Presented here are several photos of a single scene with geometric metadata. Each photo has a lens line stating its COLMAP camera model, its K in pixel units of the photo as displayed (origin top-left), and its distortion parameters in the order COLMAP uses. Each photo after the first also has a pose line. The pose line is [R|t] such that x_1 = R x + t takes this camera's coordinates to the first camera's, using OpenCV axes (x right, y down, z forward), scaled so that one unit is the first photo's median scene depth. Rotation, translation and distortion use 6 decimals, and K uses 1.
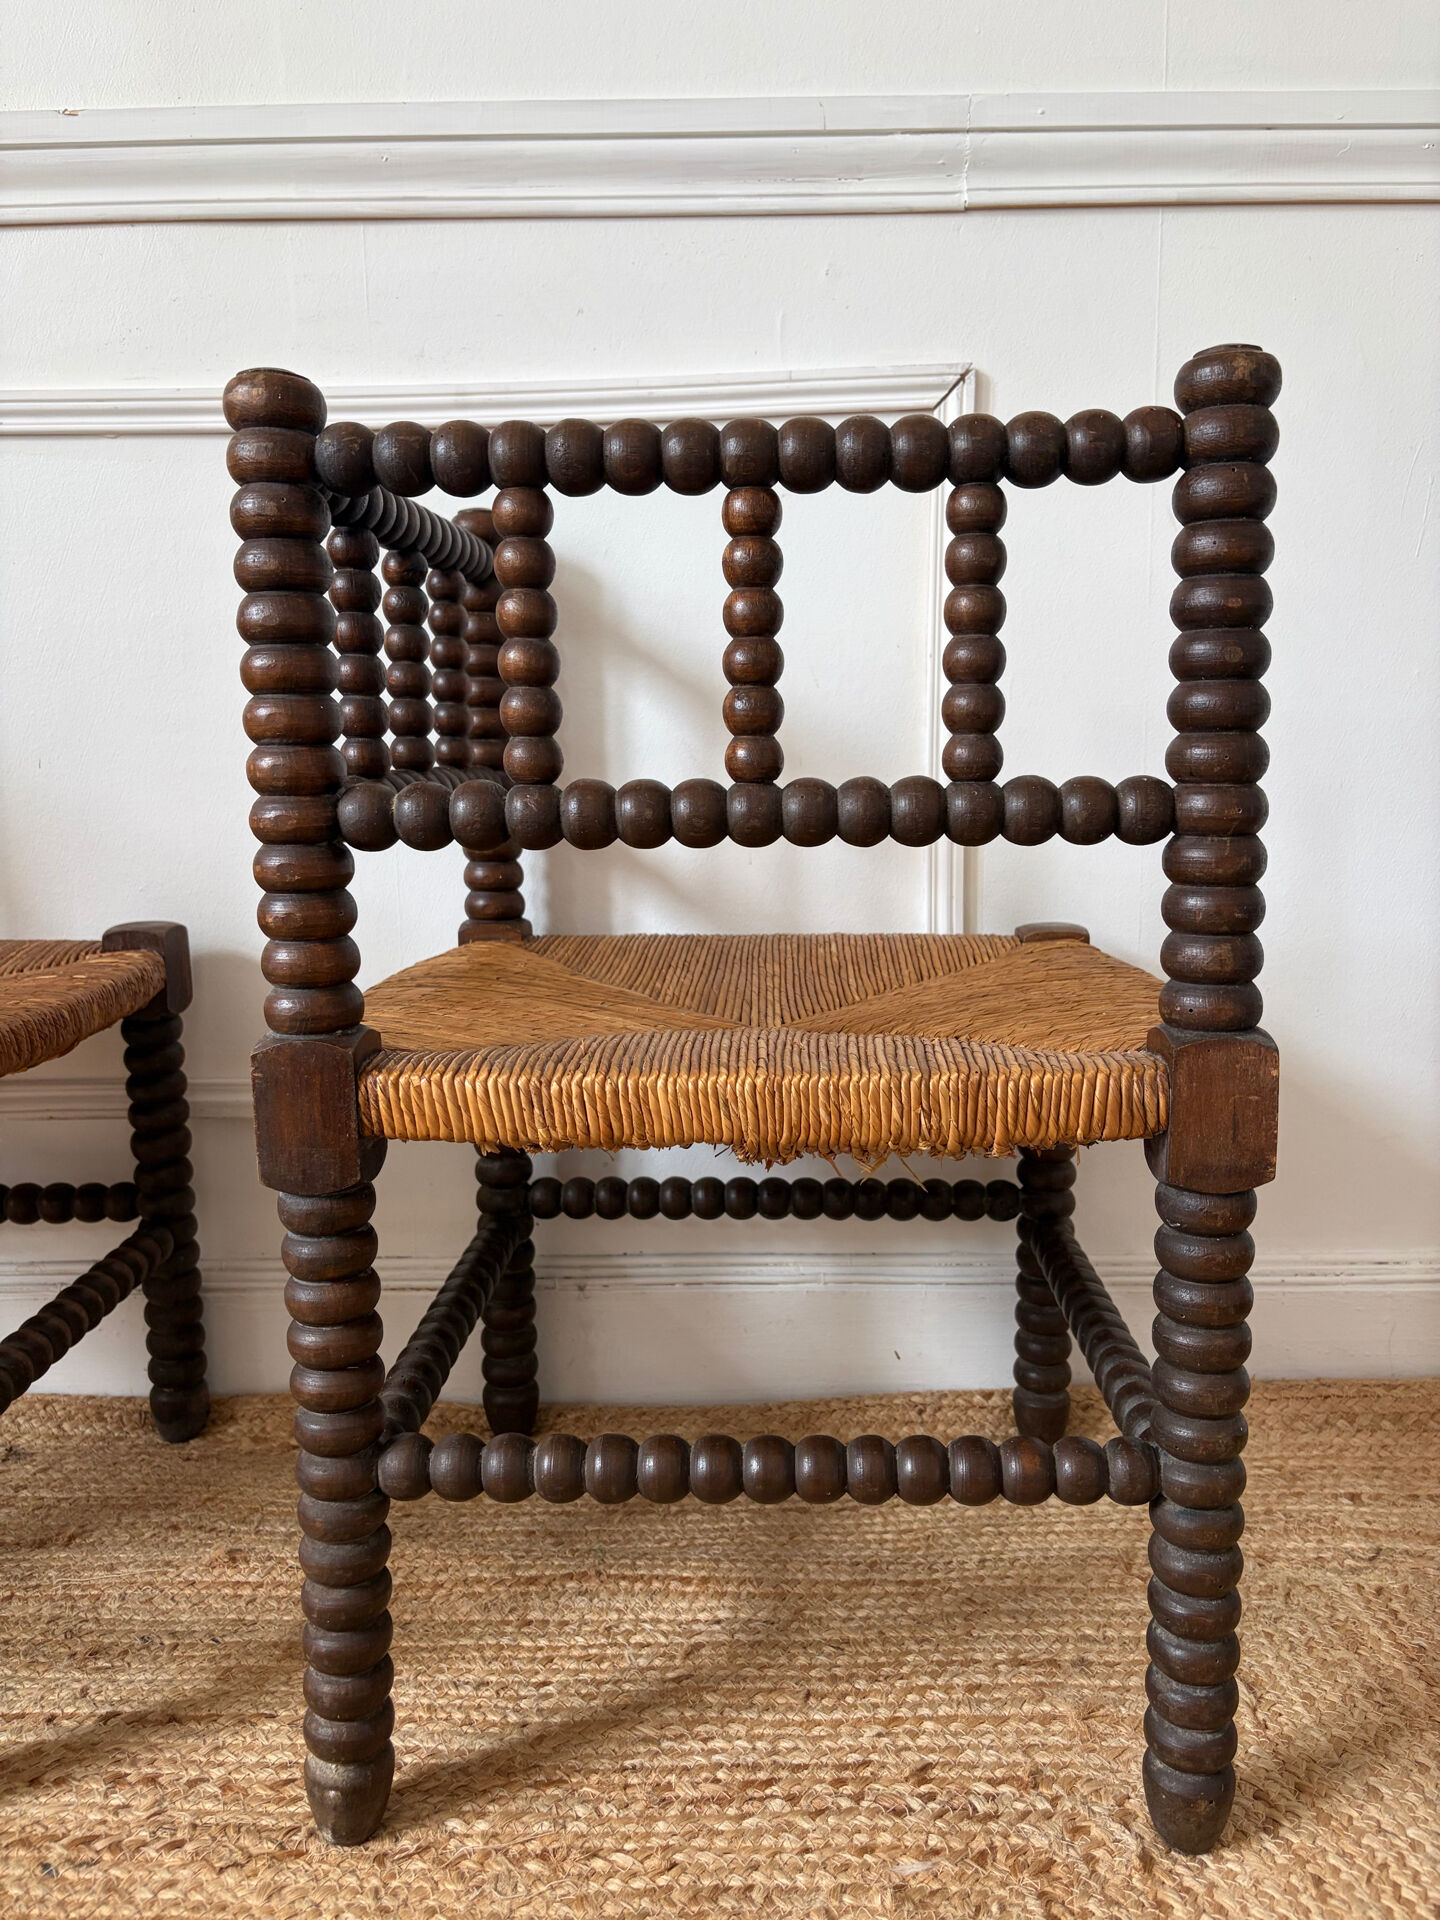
lens RADIAL K [[1455.7, 0, 720.4], [0, 1455.7, 961.8], [0, 0, 1]] dist [0.036492, -0.040934]
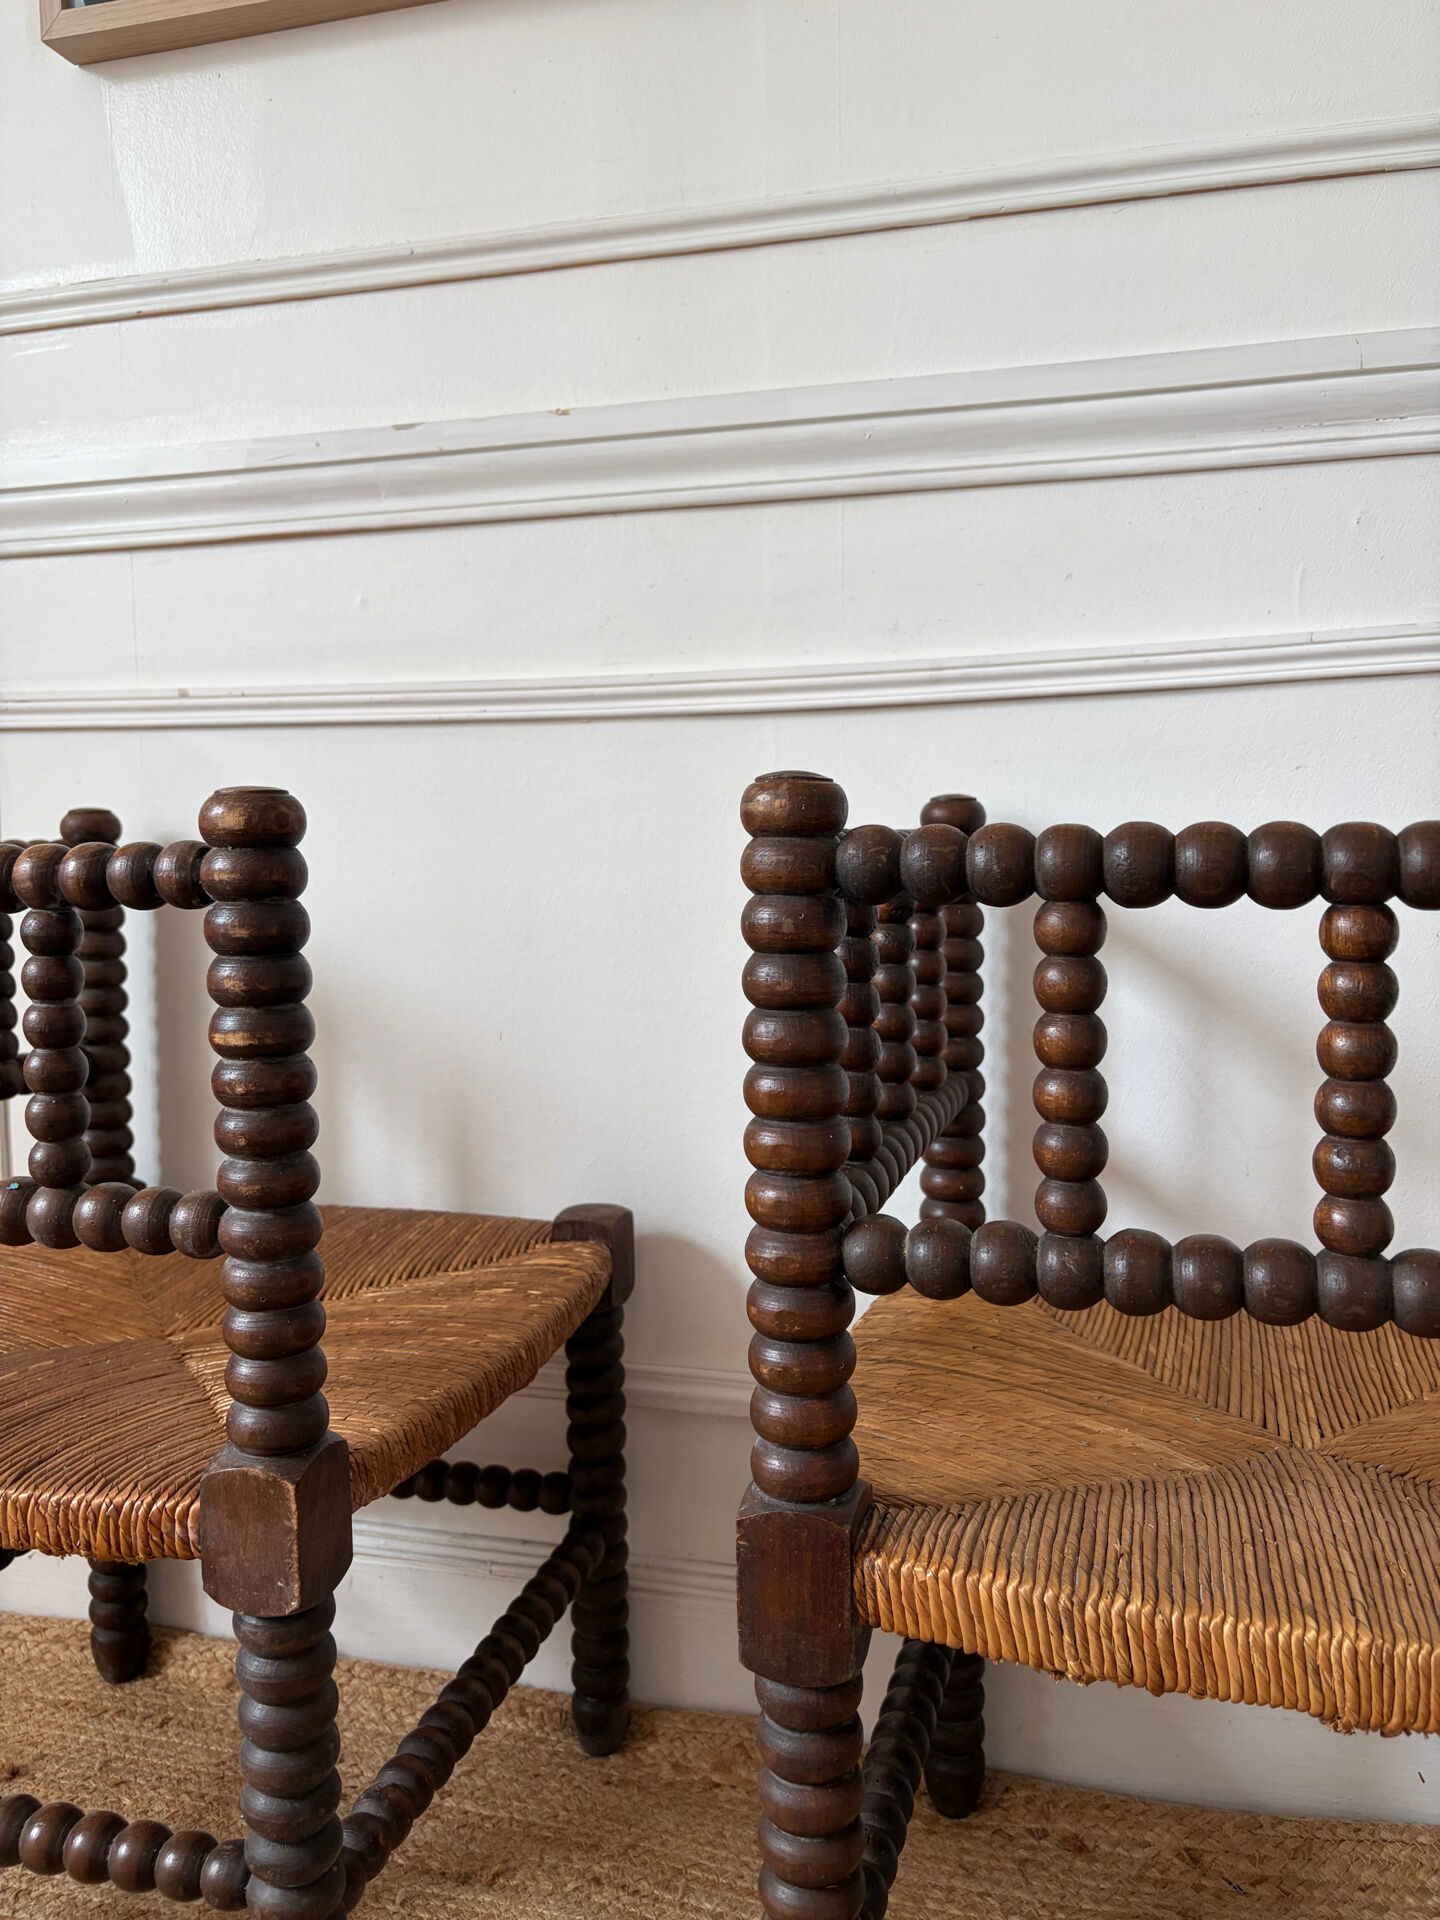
lens RADIAL K [[1455.7, 0, 727.3], [0, 1455.7, 957.6], [0, 0, 1]] dist [0.036492, -0.040934]
pose [[0.968711, 0.021544, -0.247255, -0.076588], [-0.038966, 0.997073, -0.065787, -0.145601], [0.245114, 0.073363, 0.966715, 0.078151]]
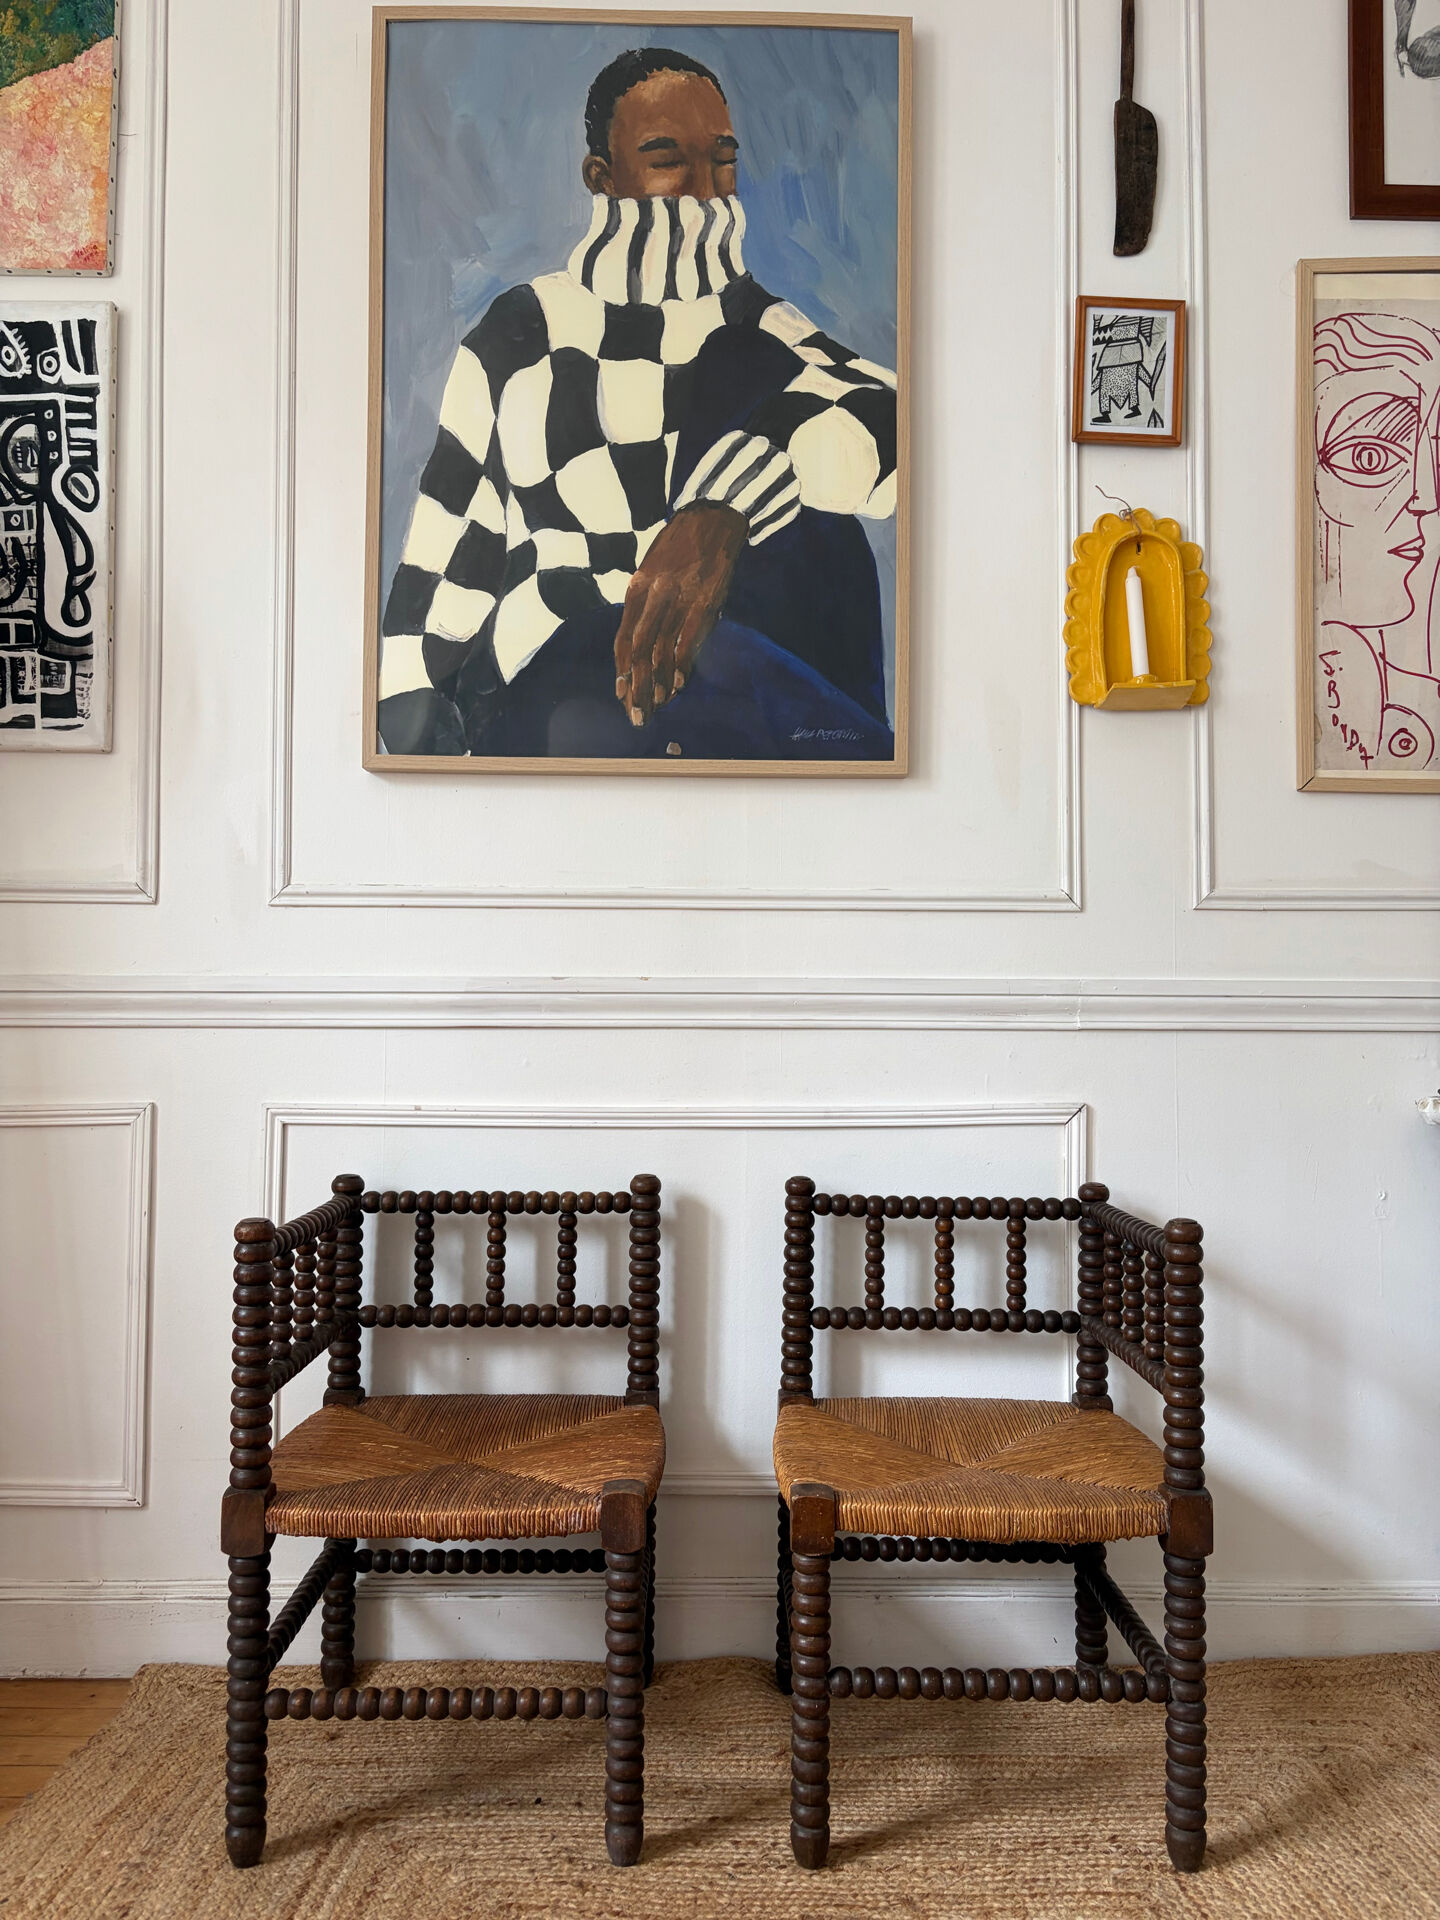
lens RADIAL K [[1455.7, 0, 728.7], [0, 1455.7, 958.4], [0, 0, 1]] dist [0.036492, -0.040934]
pose [[0.999462, 0.020239, 0.025809, -0.394968], [-0.014550, 0.978836, -0.204129, -0.202584], [-0.029394, 0.203643, 0.978604, -1.041970]]
